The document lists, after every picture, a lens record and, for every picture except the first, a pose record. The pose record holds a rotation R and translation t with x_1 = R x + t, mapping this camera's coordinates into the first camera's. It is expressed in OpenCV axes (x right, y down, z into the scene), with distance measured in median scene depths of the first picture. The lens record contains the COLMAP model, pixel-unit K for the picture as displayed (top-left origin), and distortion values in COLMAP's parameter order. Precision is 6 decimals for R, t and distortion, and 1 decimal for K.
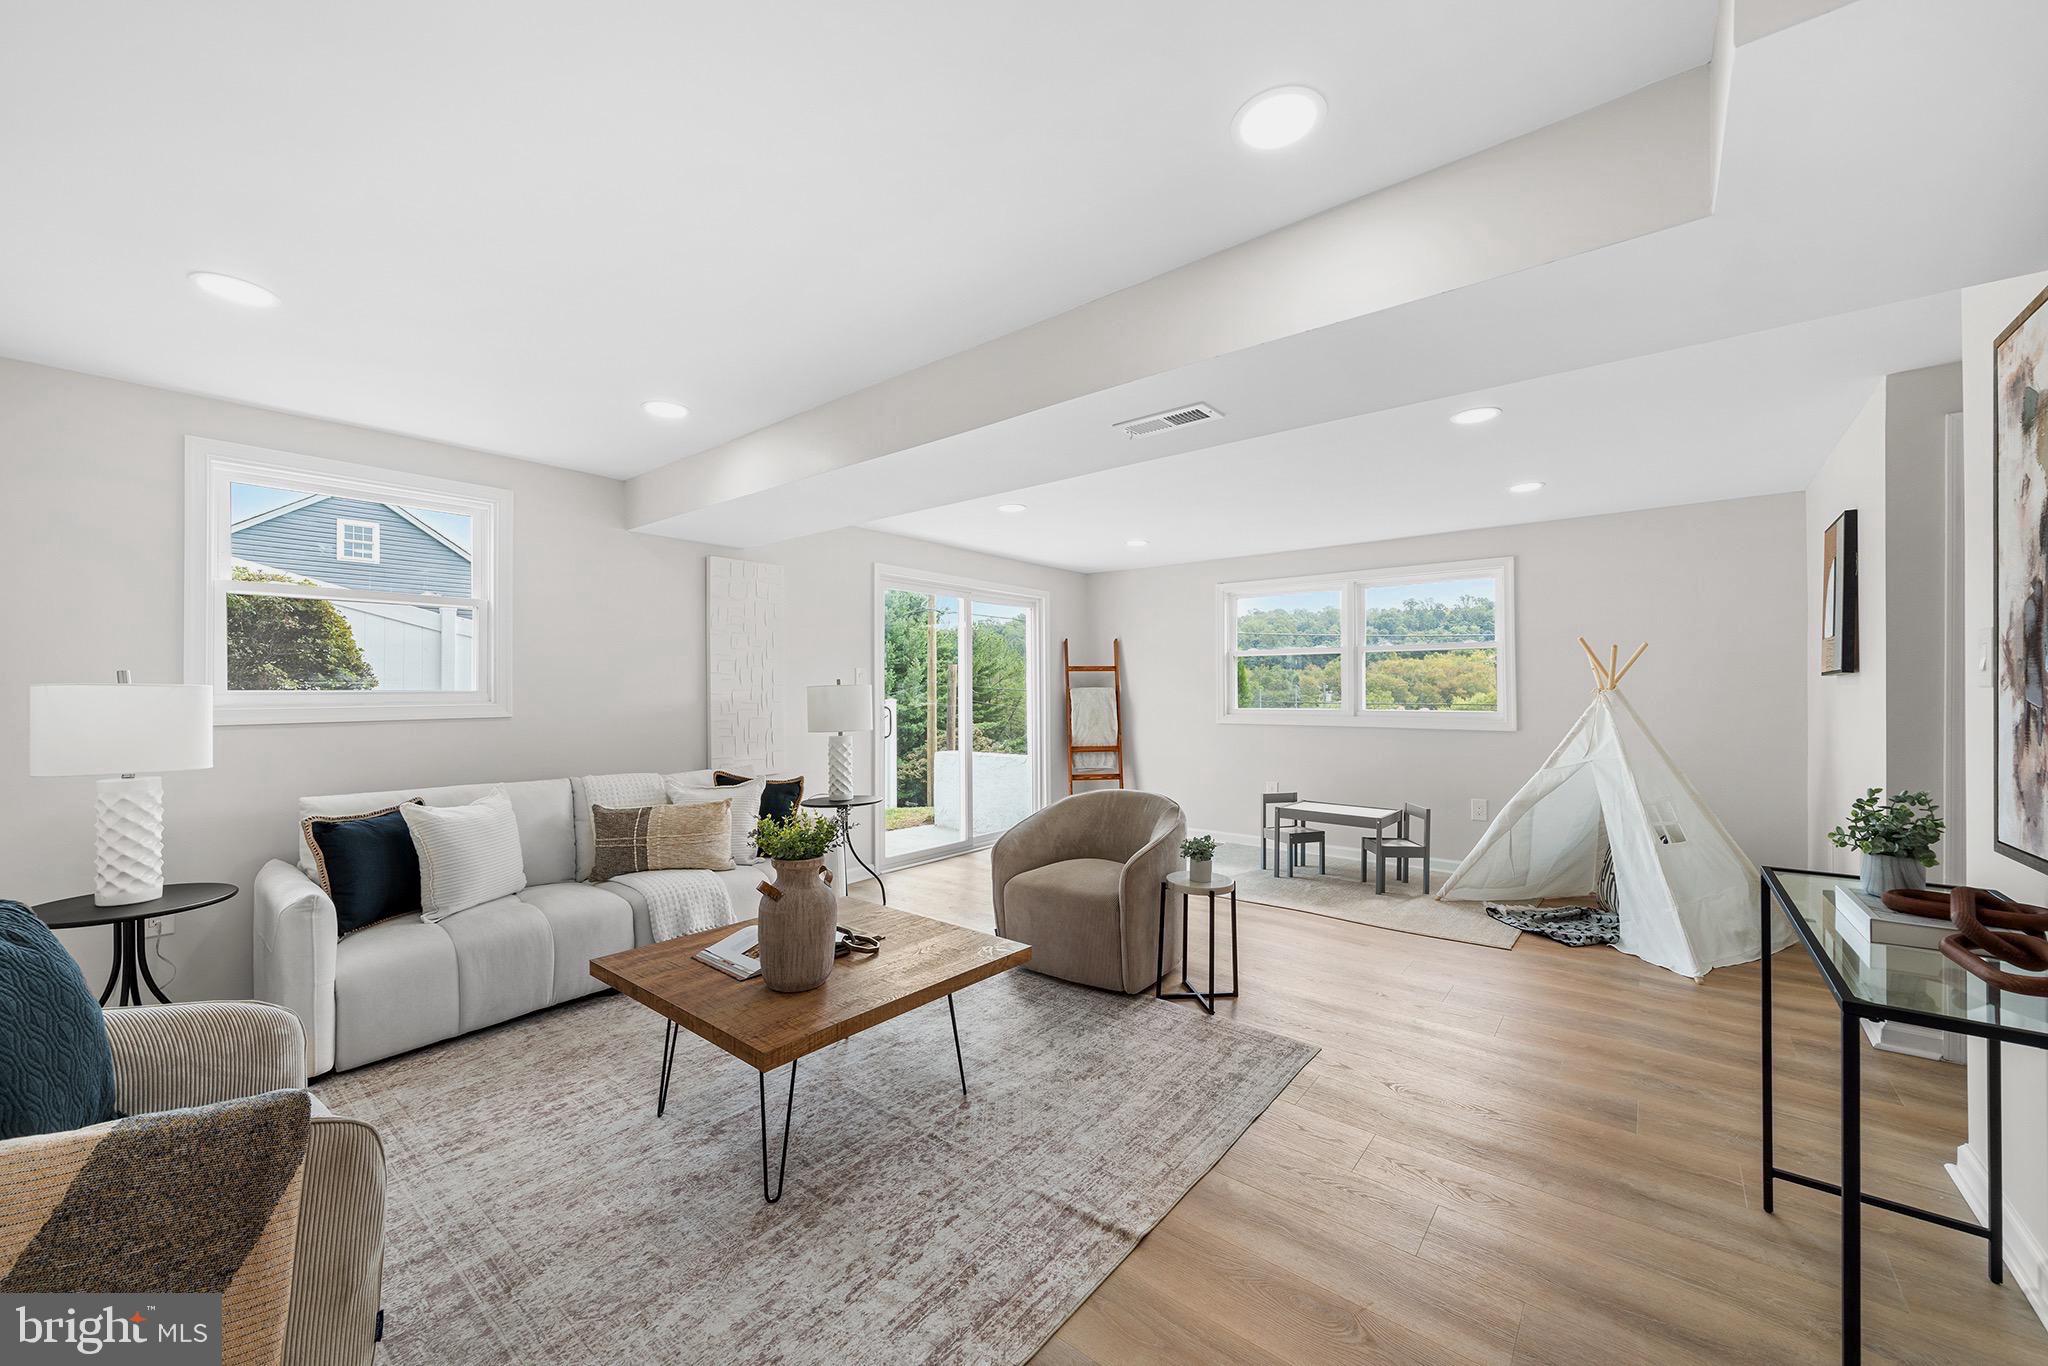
lens RADIAL K [[775.0, 0, 1032.5], [0, 775.0, 682.1], [0, 0, 1]] dist [0.000228, 0.000069]
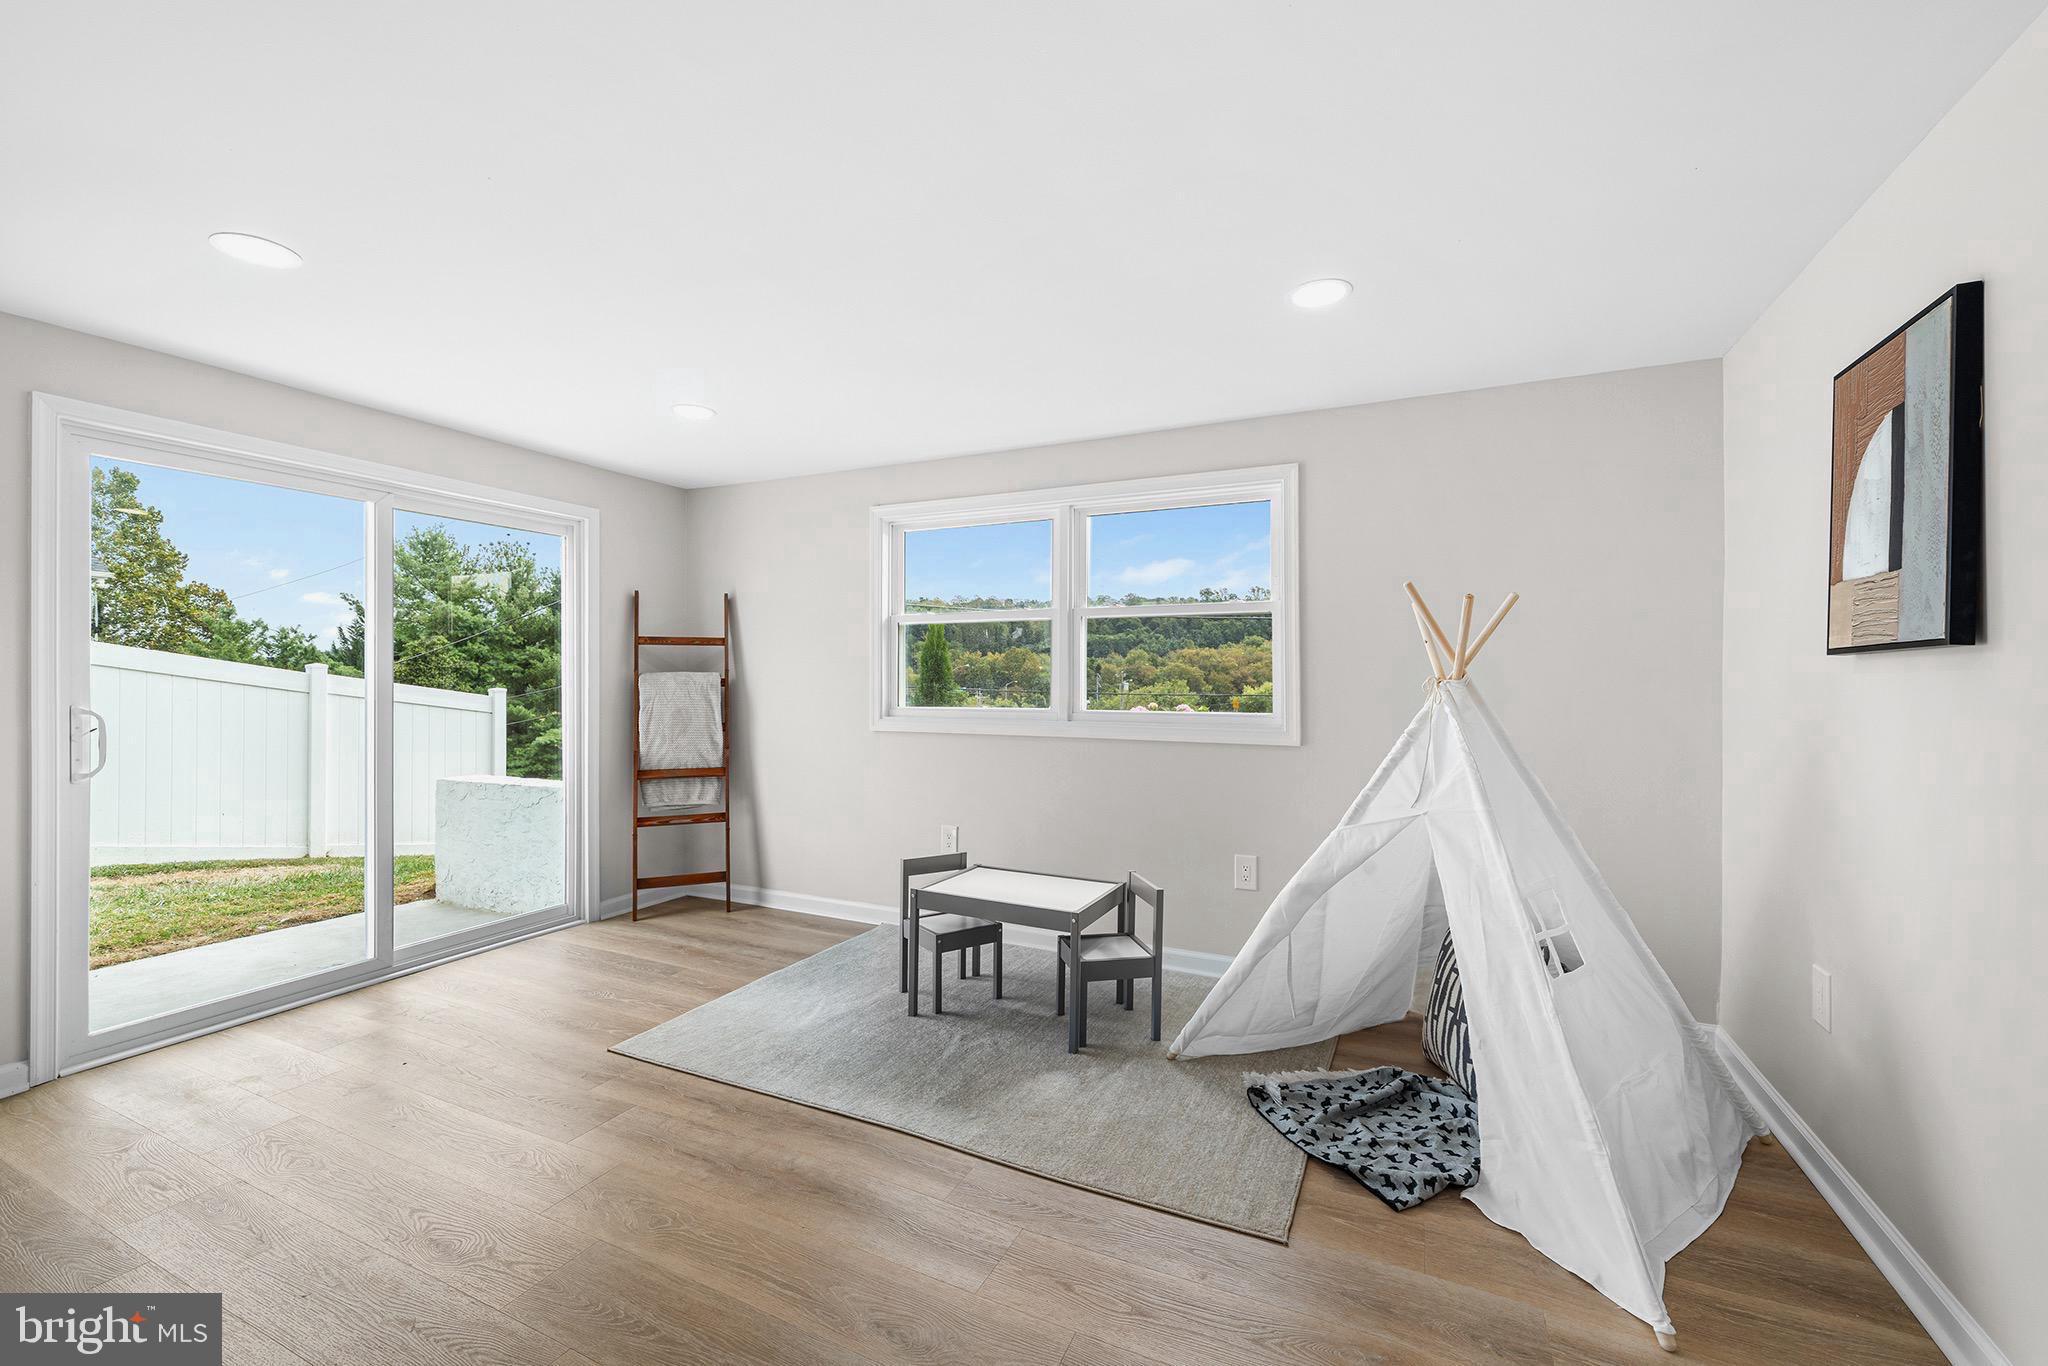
lens RADIAL K [[827.6, 0, 1031.9], [0, 827.6, 670.4], [0, 0, 1]] dist [0.001161, 0.000281]
pose [[0.970000, 0.006776, 0.243012, 0.255006], [-0.007167, 0.999974, 0.000722, 0.003933], [-0.243001, -0.002442, 0.970023, 0.409976]]
